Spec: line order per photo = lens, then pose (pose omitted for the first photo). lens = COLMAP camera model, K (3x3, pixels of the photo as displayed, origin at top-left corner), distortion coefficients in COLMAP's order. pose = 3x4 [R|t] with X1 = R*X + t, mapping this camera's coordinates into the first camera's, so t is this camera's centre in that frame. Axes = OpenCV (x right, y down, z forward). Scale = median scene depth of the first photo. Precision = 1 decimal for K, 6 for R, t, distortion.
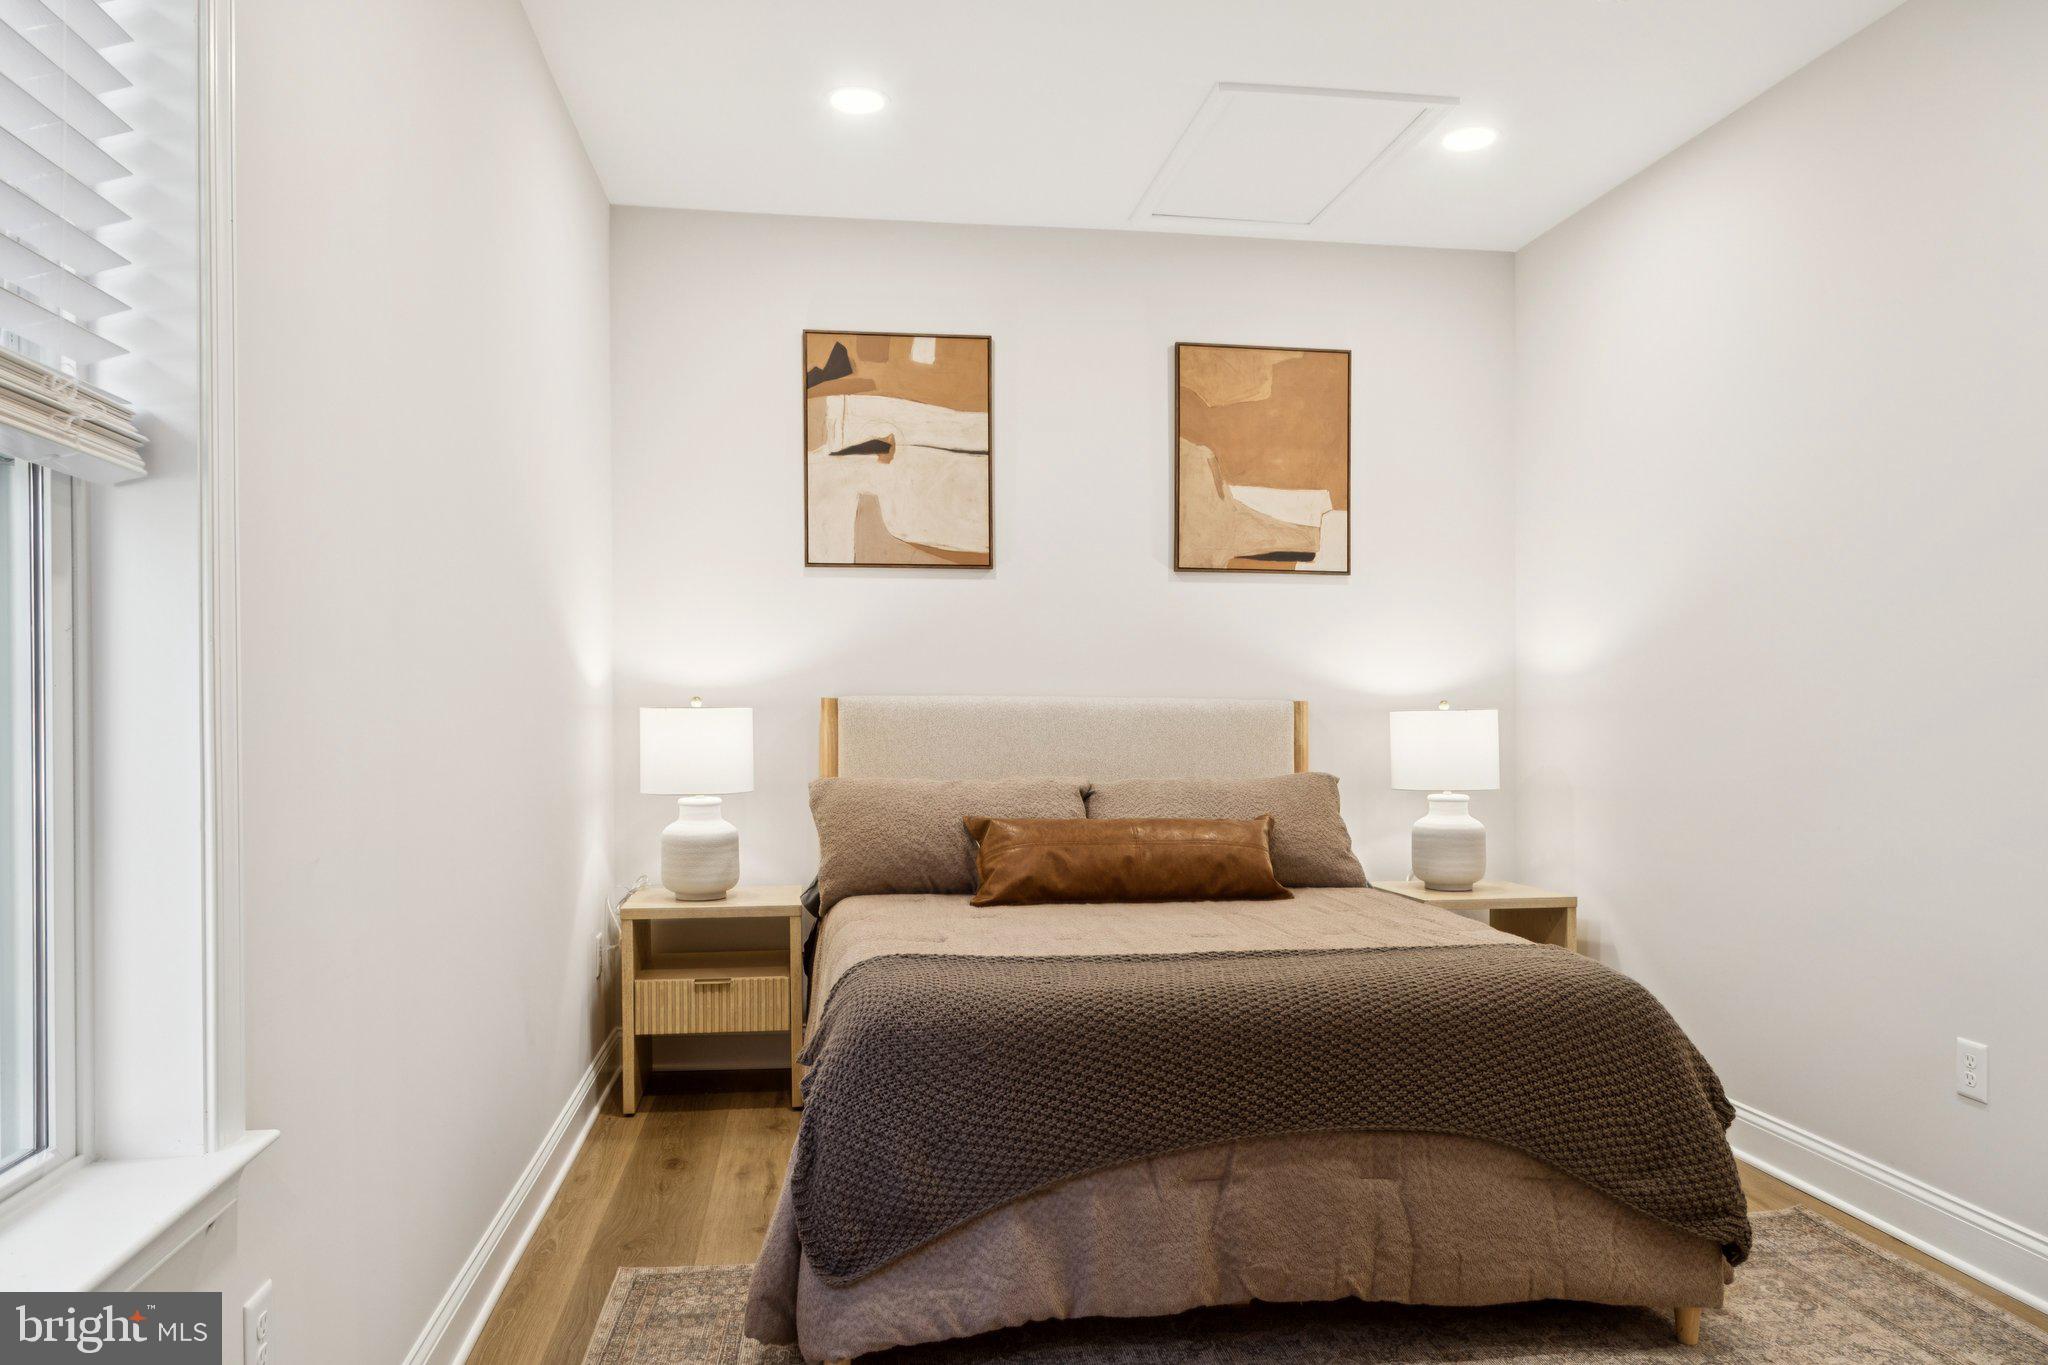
lens RADIAL K [[1385.0, 0, 998.3], [0, 1385.0, 678.2], [0, 0, 1]] dist [-0.001891, 0.001681]
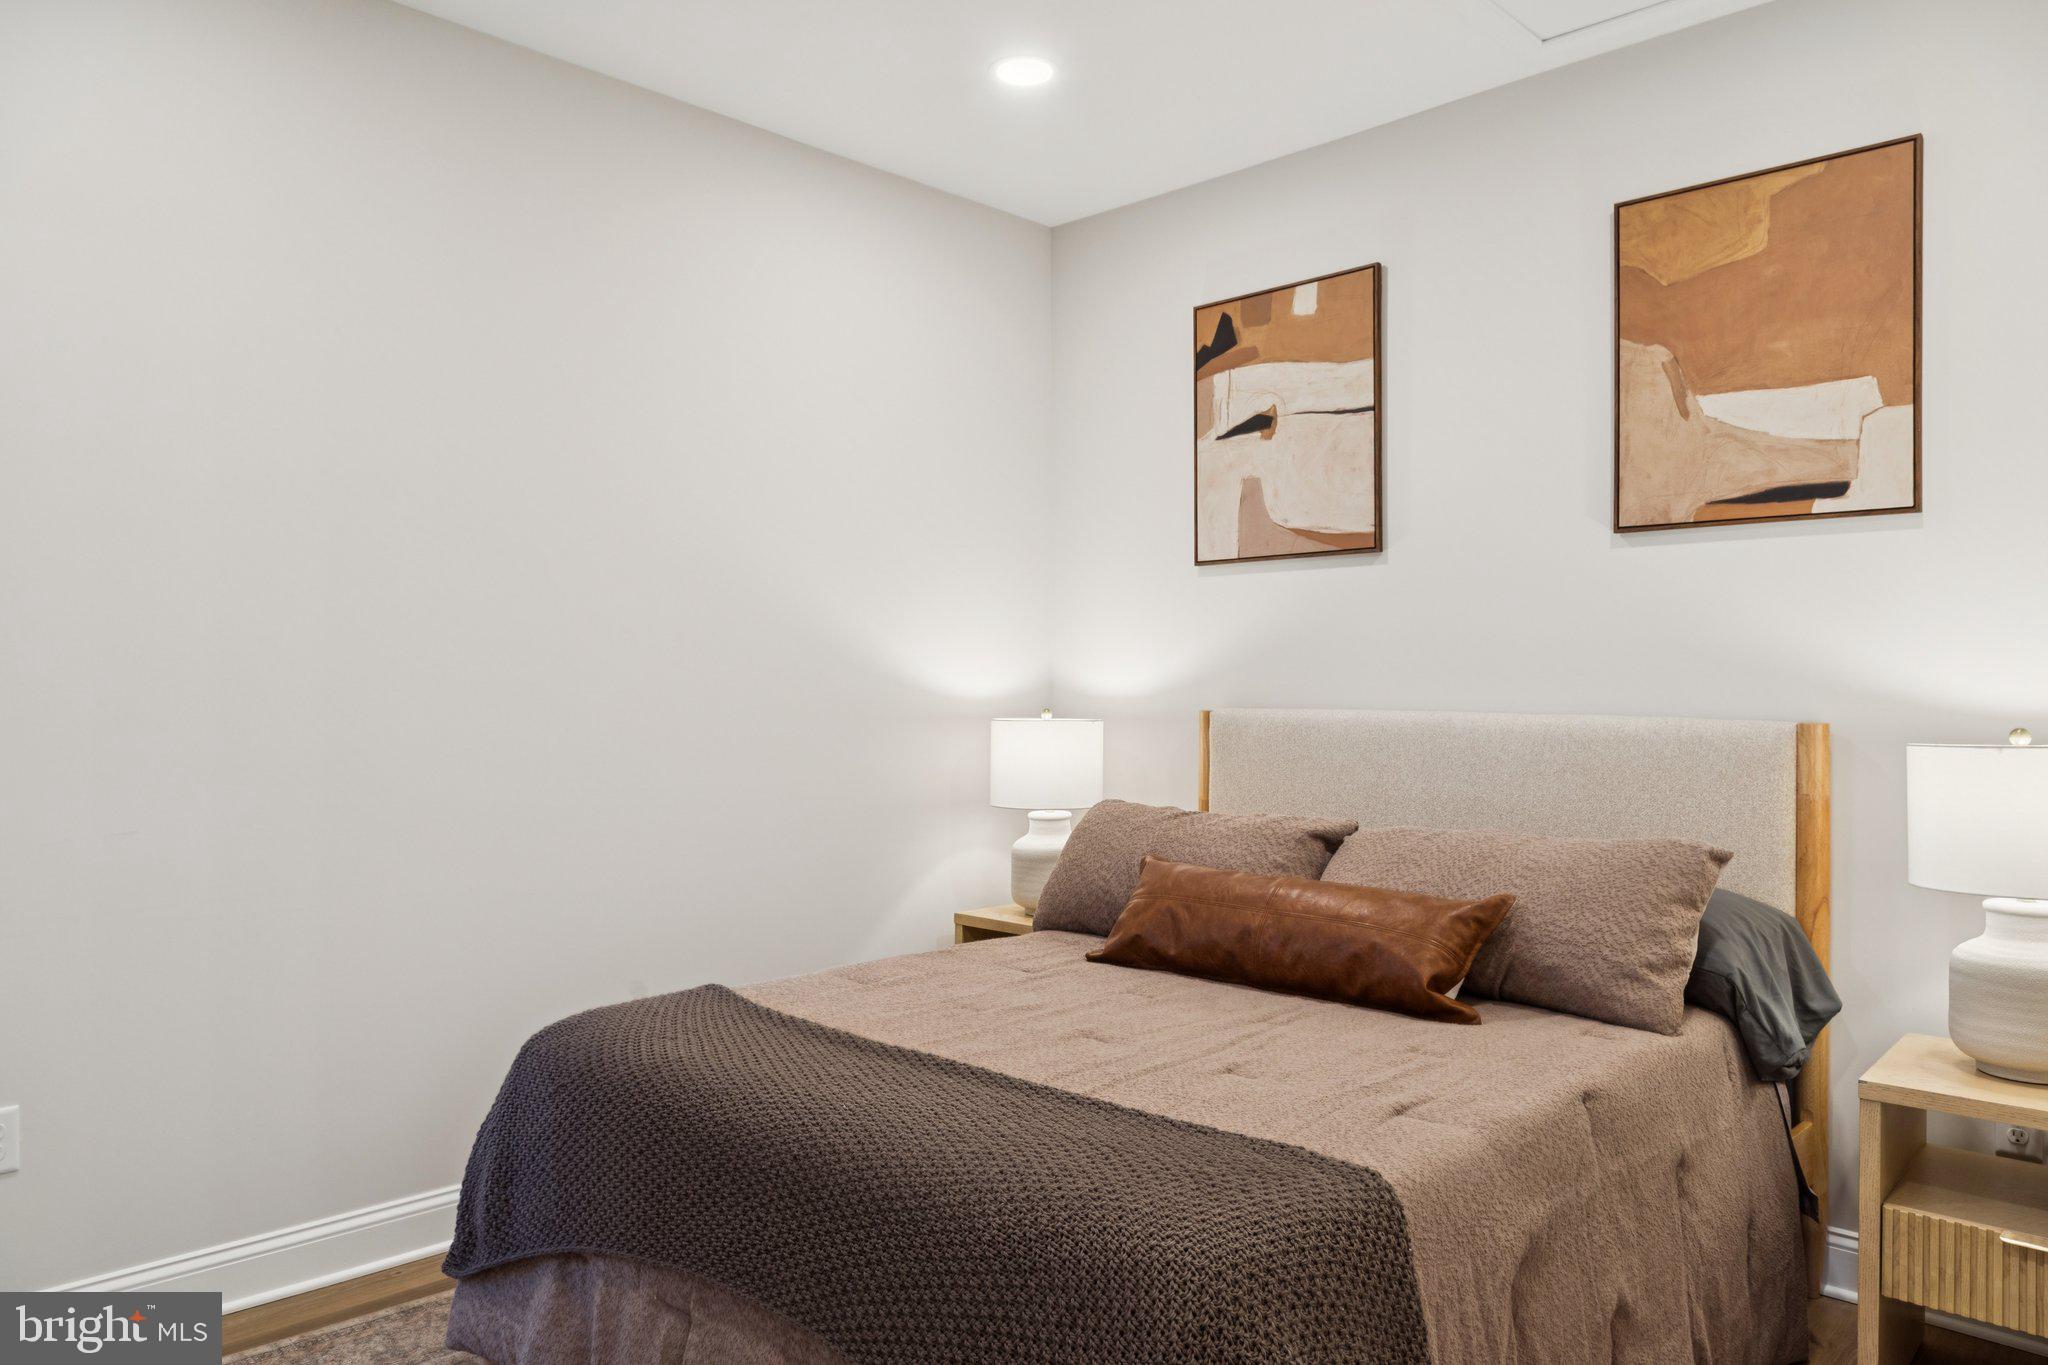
lens RADIAL K [[1395.2, 0, 1032.7], [0, 1395.2, 628.8], [0, 0, 1]] dist [0.003706, -0.003558]
pose [[0.614955, -0.036156, -0.787733, 0.505346], [0.004126, 0.999082, -0.042636, -0.001044], [0.788552, 0.022969, 0.614539, 0.351205]]
